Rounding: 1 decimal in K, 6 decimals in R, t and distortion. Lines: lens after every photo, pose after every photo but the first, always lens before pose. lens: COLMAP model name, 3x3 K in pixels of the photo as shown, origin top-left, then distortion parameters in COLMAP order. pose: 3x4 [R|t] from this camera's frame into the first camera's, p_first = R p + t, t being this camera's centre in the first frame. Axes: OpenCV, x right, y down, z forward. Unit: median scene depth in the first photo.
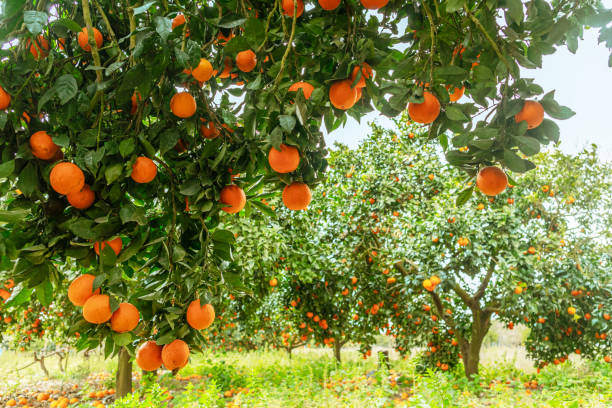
lens RADIAL K [[458.8, 0, 306.9], [0, 458.8, 204.7], [0, 0, 1]] dist [-0.017779, -0.007045]
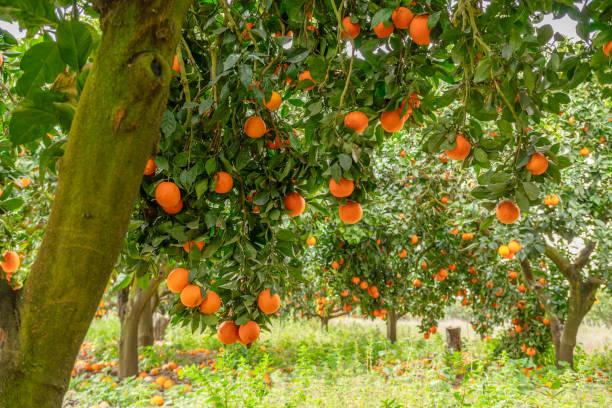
lens RADIAL K [[686.0, 0, 305.7], [0, 686.0, 203.3], [0, 0, 1]] dist [-0.029517, 0.000000]
pose [[0.997334, 0.026834, -0.067862, -0.003452], [-0.017154, 0.990089, 0.139386, -0.059167], [0.070930, -0.137851, 0.987910, -0.164207]]
